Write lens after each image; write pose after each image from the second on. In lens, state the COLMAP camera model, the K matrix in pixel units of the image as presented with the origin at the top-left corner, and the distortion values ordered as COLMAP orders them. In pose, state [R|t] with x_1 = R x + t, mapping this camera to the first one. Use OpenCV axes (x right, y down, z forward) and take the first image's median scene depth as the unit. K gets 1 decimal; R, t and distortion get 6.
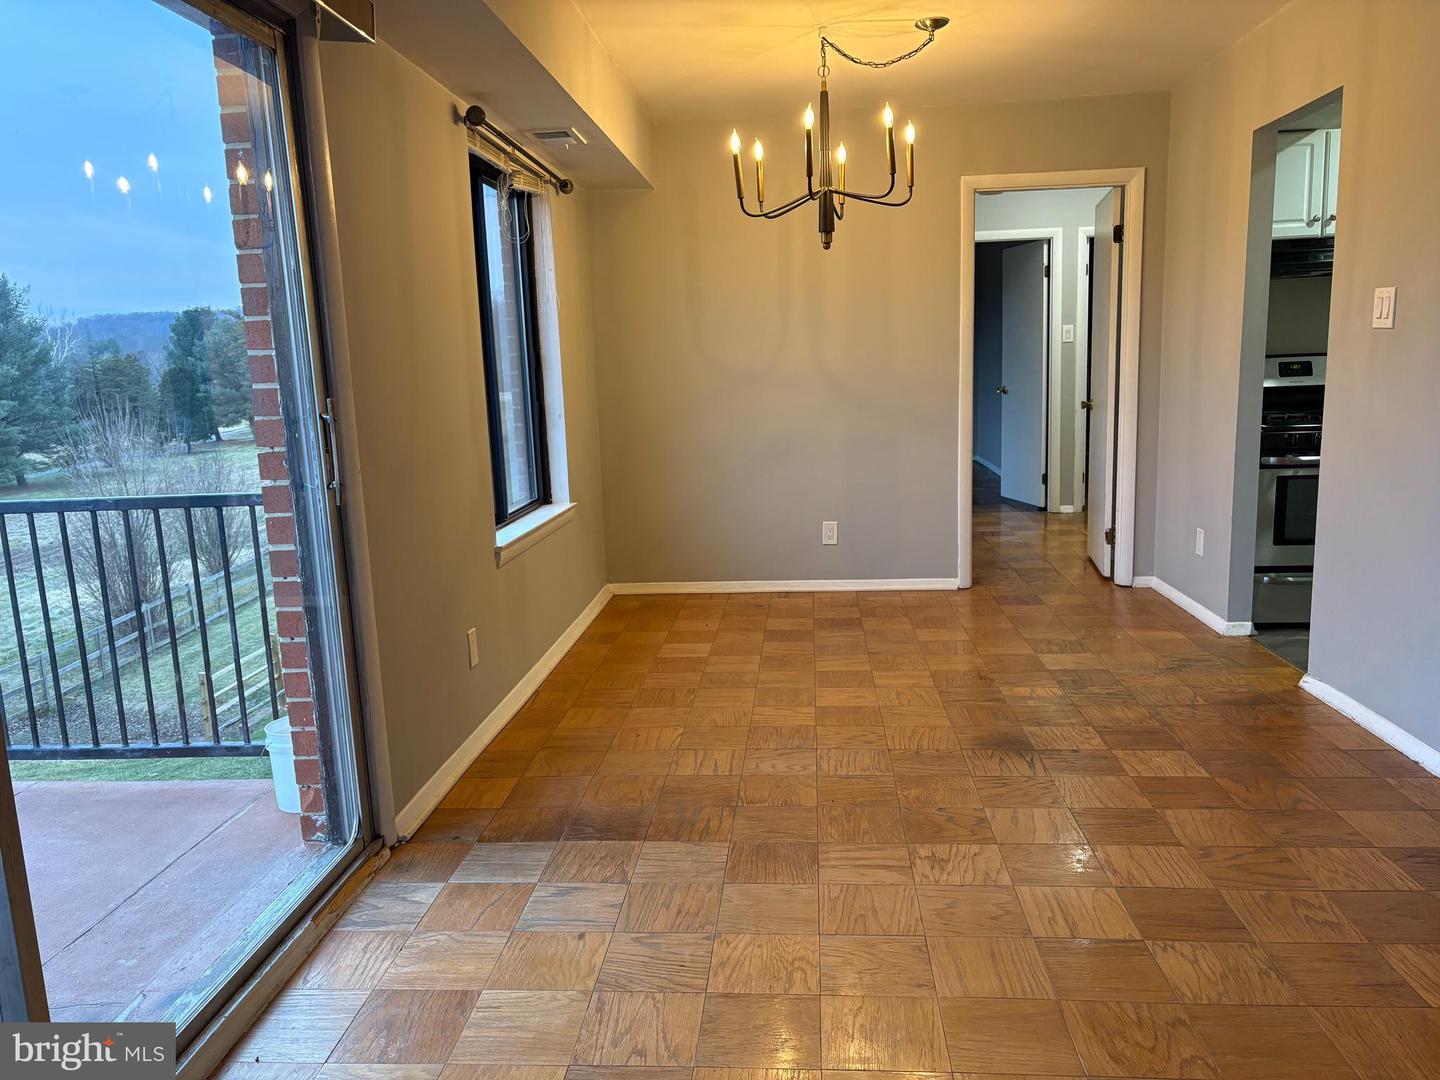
lens RADIAL K [[1088.6, 0, 714.5], [0, 1088.6, 546.1], [0, 0, 1]] dist [0.062570, -0.068432]
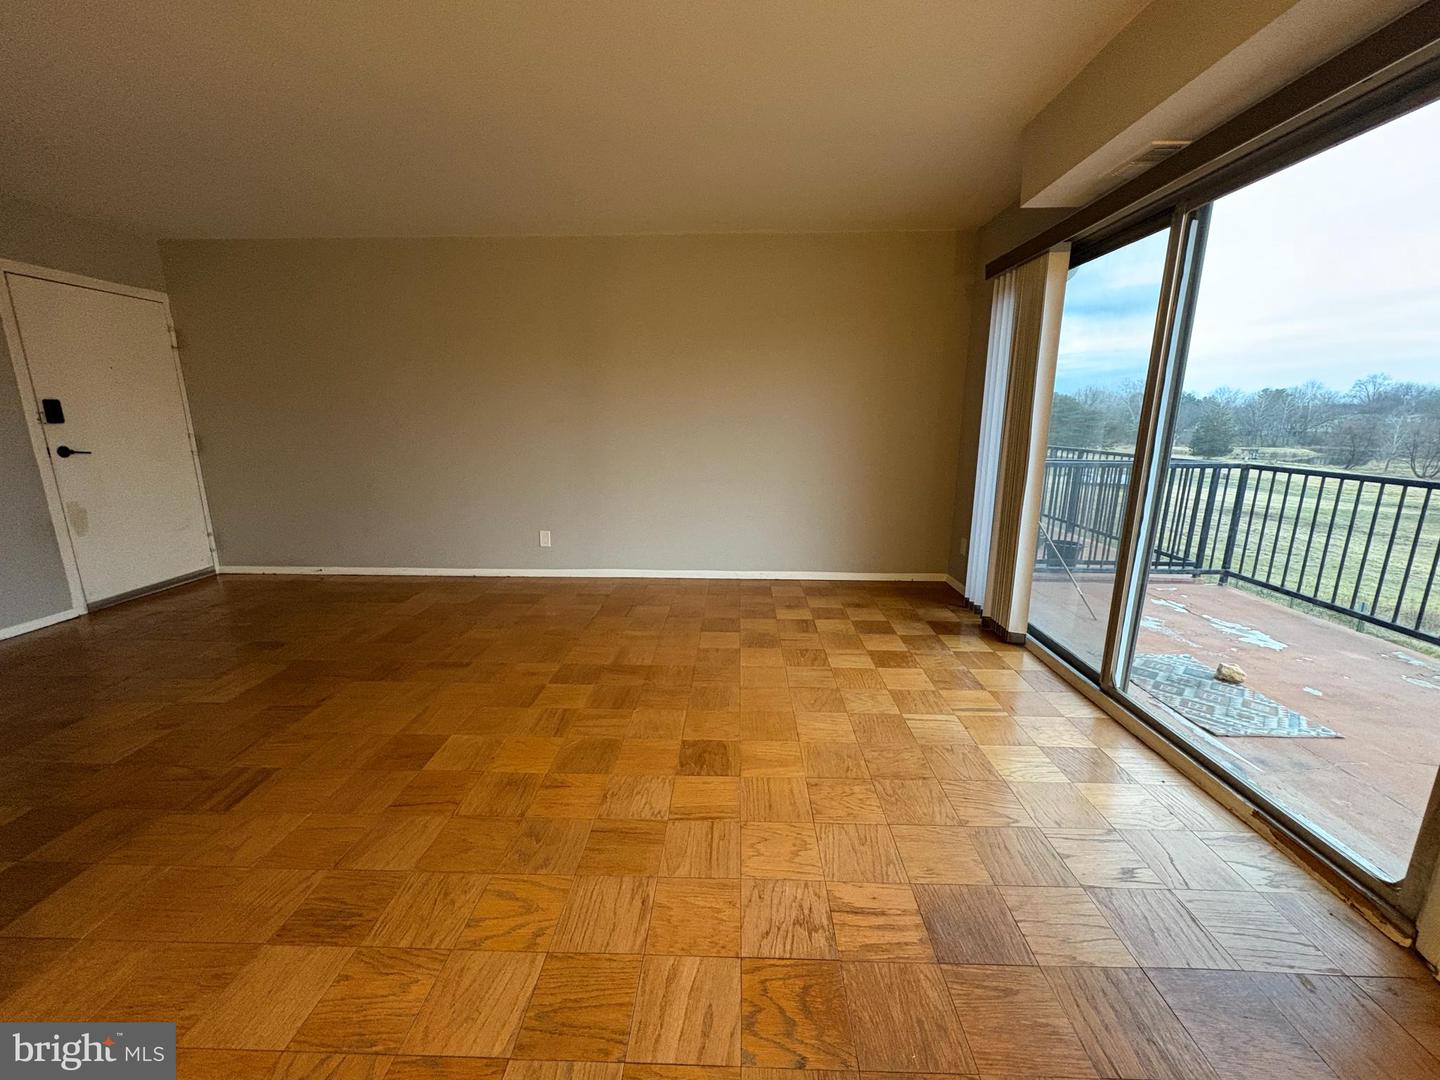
lens RADIAL K [[571.4, 0, 719.6], [0, 571.4, 538.7], [0, 0, 1]] dist [-0.001279, 0.000939]
pose [[-0.997733, 0.049983, -0.045069, 0.202059], [0.029353, 0.925782, 0.376916, -0.167255], [0.060563, 0.374739, -0.925150, 0.944899]]
